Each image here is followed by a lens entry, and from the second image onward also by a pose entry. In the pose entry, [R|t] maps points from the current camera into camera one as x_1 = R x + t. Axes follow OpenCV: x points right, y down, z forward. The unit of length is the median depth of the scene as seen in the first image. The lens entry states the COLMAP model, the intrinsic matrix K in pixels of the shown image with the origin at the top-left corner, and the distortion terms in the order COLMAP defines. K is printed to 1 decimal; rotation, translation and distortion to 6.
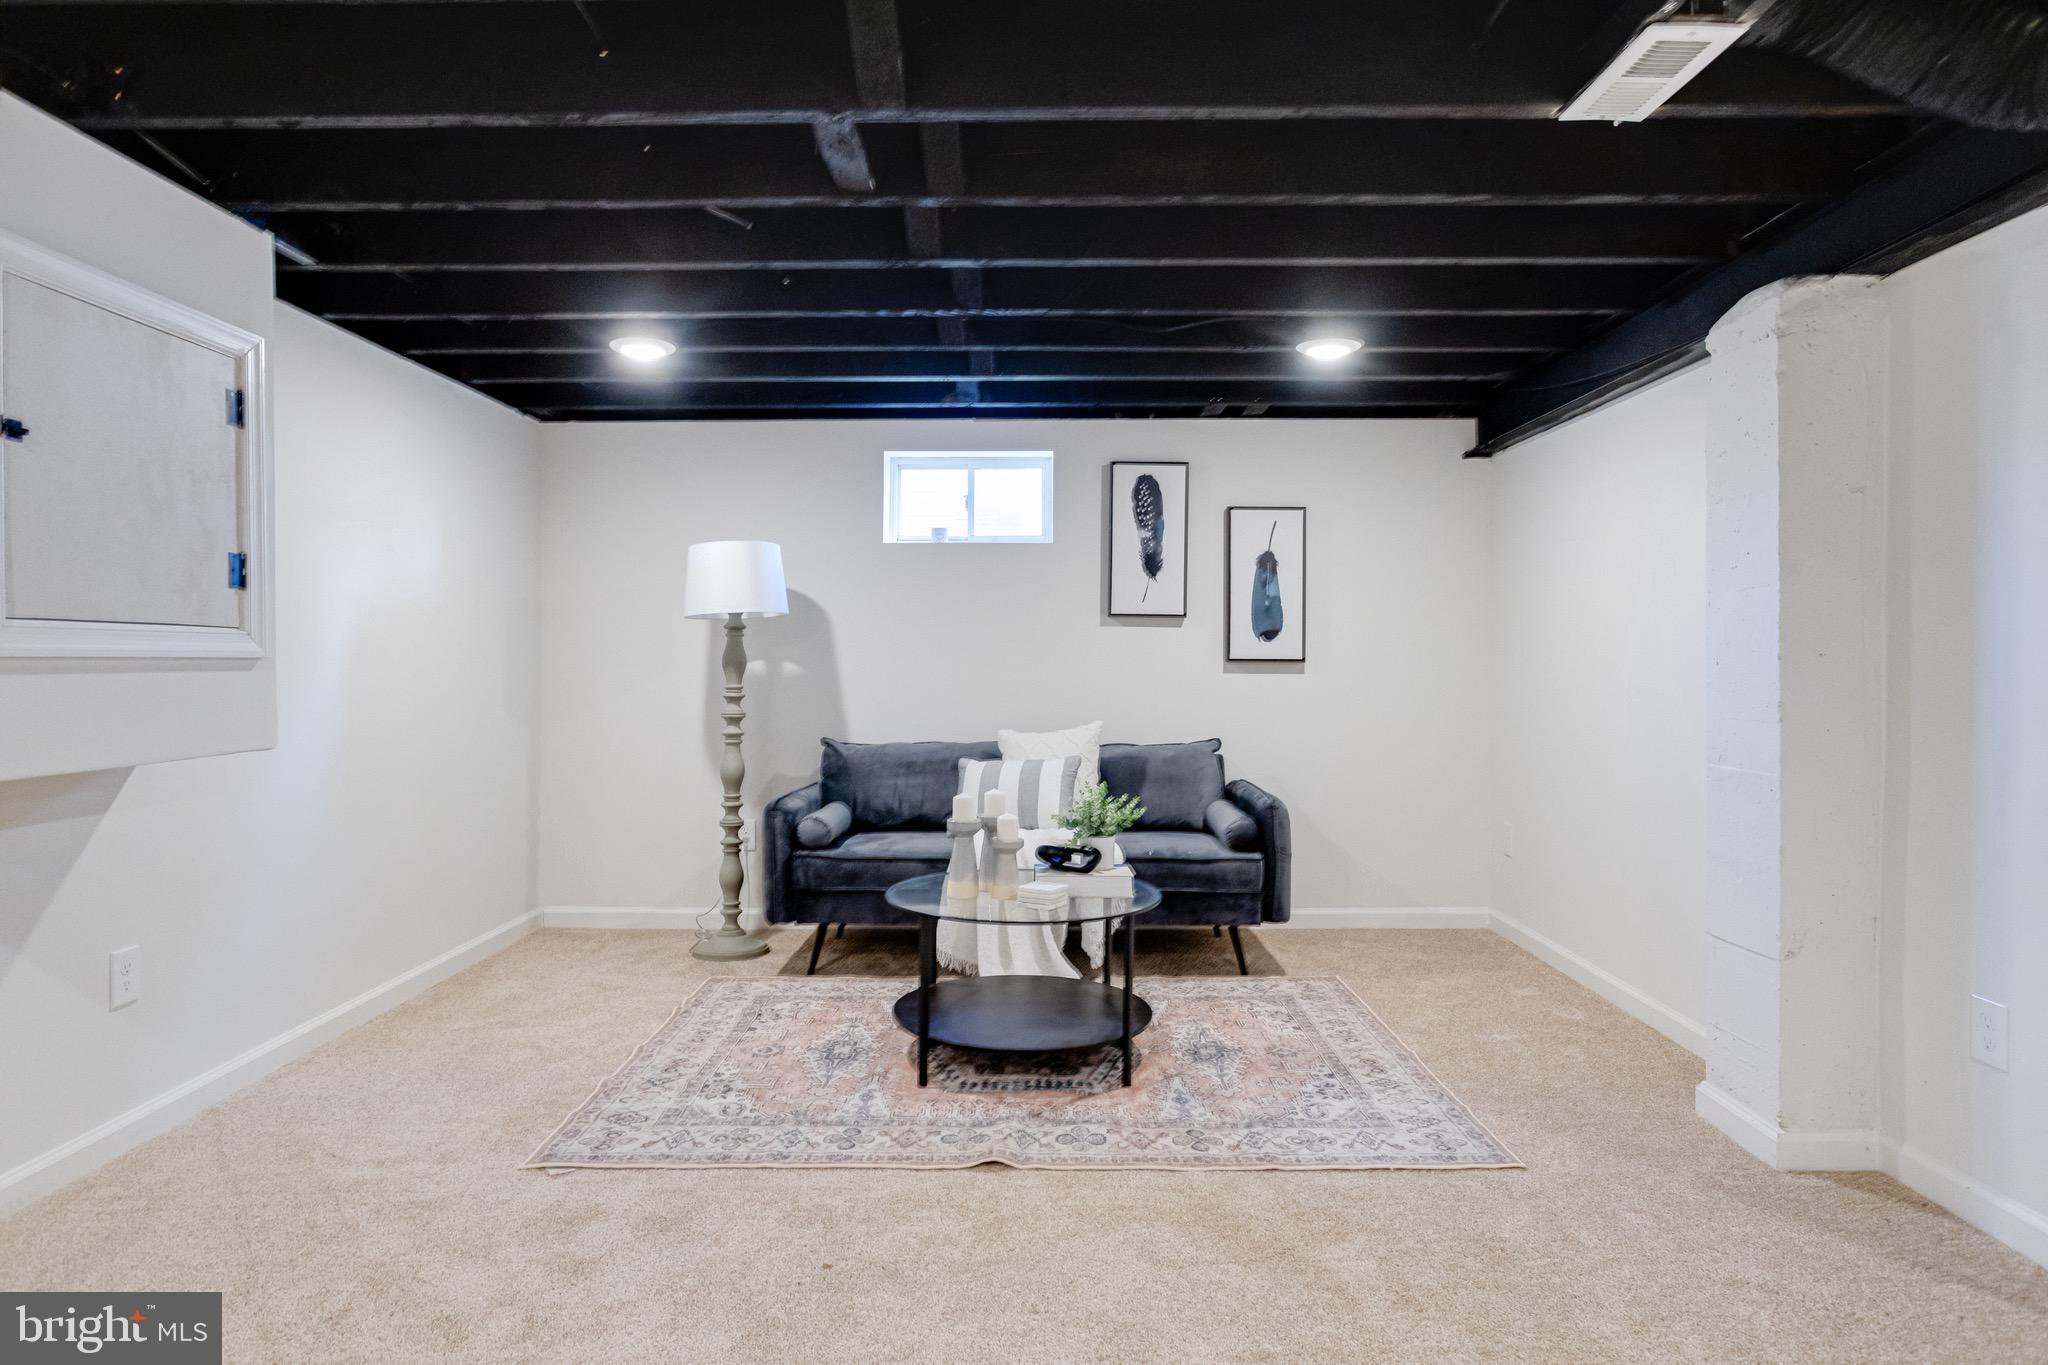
lens RADIAL K [[1197.7, 0, 1023.3], [0, 1197.7, 671.8], [0, 0, 1]] dist [-0.020399, 0.009620]
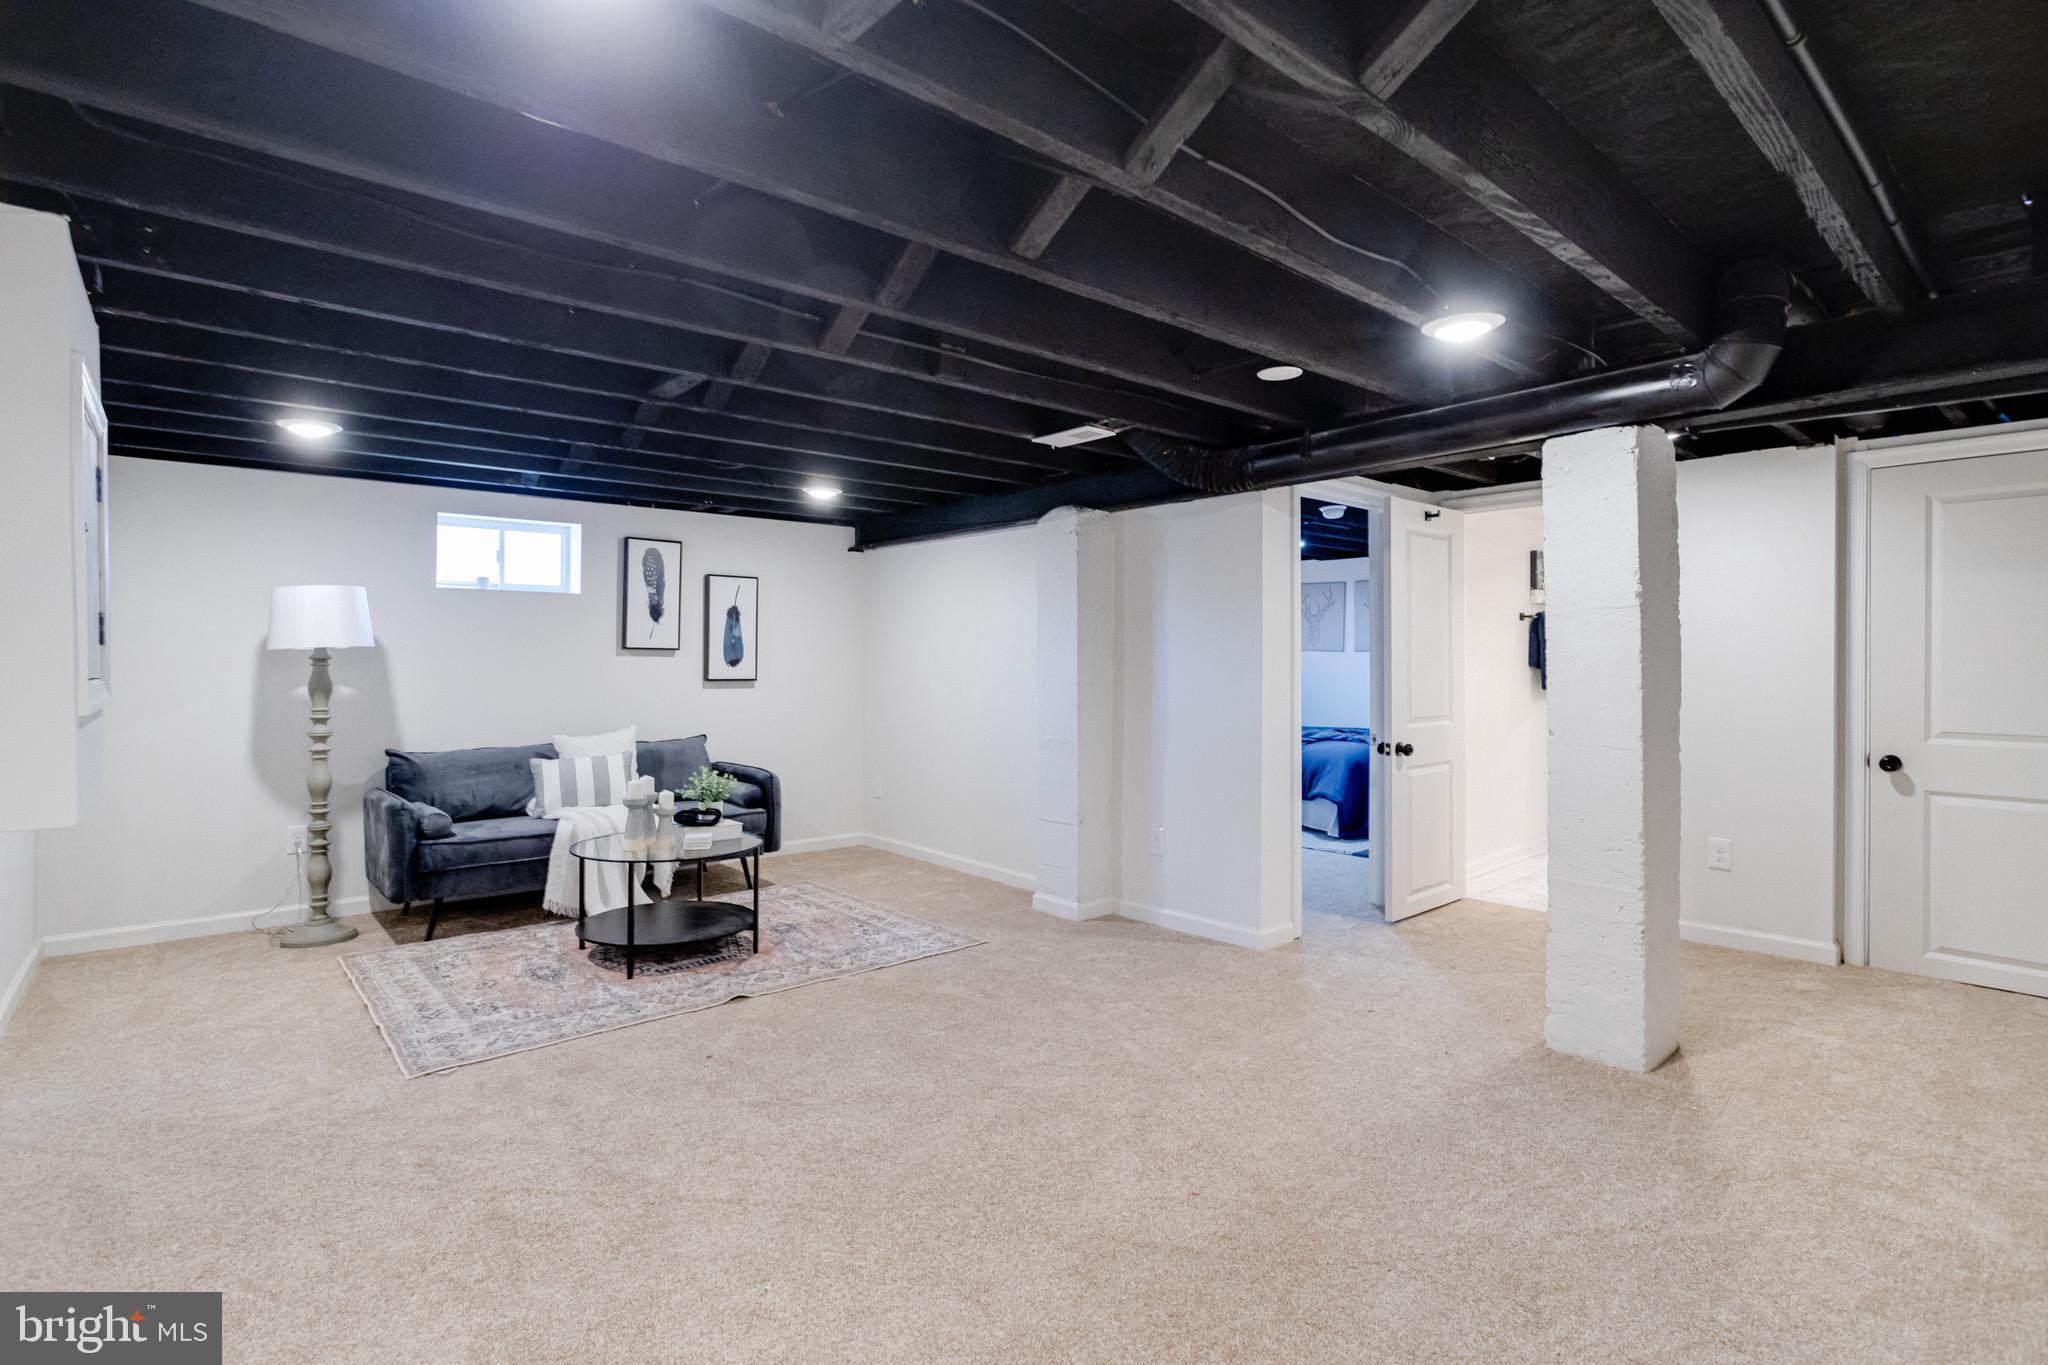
lens RADIAL K [[988.9, 0, 1026.7], [0, 988.9, 675.4], [0, 0, 1]] dist [-0.015747, 0.003459]
pose [[0.752111, -0.009011, 0.658975, -0.391984], [0.005380, 0.999957, 0.007533, -0.026866], [-0.659015, -0.002120, 0.752127, -0.183306]]
